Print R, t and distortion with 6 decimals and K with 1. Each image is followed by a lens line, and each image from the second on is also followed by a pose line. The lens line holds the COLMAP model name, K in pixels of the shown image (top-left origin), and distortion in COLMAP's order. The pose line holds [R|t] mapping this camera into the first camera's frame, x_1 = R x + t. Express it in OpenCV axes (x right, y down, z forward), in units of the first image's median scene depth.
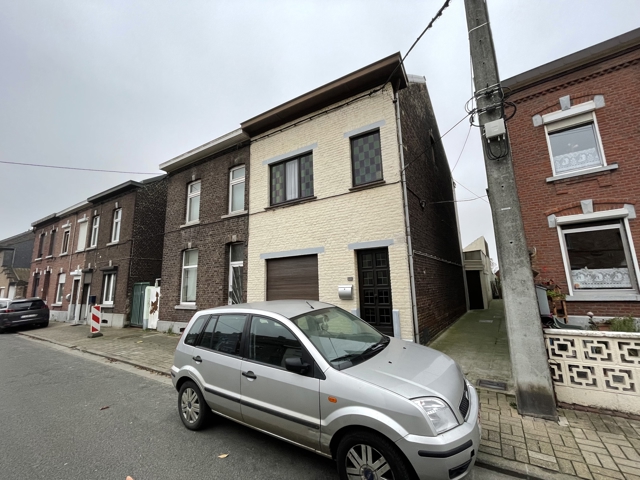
lens RADIAL K [[258.6, 0, 319.4], [0, 258.6, 241.4], [0, 0, 1]] dist [-0.002573, 0.000227]
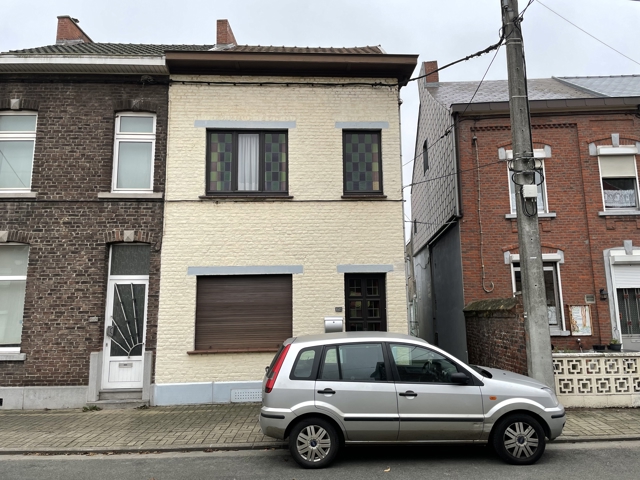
lens RADIAL K [[486.1, 0, 324.3], [0, 486.1, 230.0], [0, 0, 1]] dist [0.094789, -0.141684]
pose [[0.841405, 0.110521, 0.528982, -0.683579], [-0.101186, 0.993772, -0.046681, -0.022728], [-0.530847, -0.014248, 0.847348, -0.233690]]
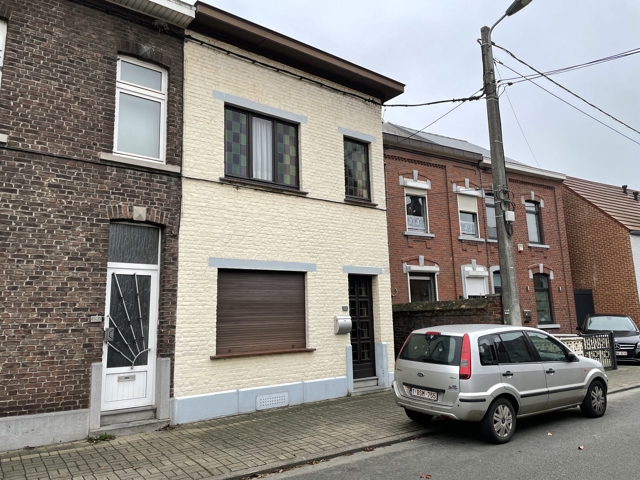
lens RADIAL K [[486.1, 0, 324.3], [0, 486.1, 230.0], [0, 0, 1]] dist [0.094789, -0.141684]
pose [[0.377197, 0.189249, 0.906591, -1.248033], [-0.138892, 0.979388, -0.146658, 0.125490], [-0.915659, -0.070600, 0.395707, 0.424800]]
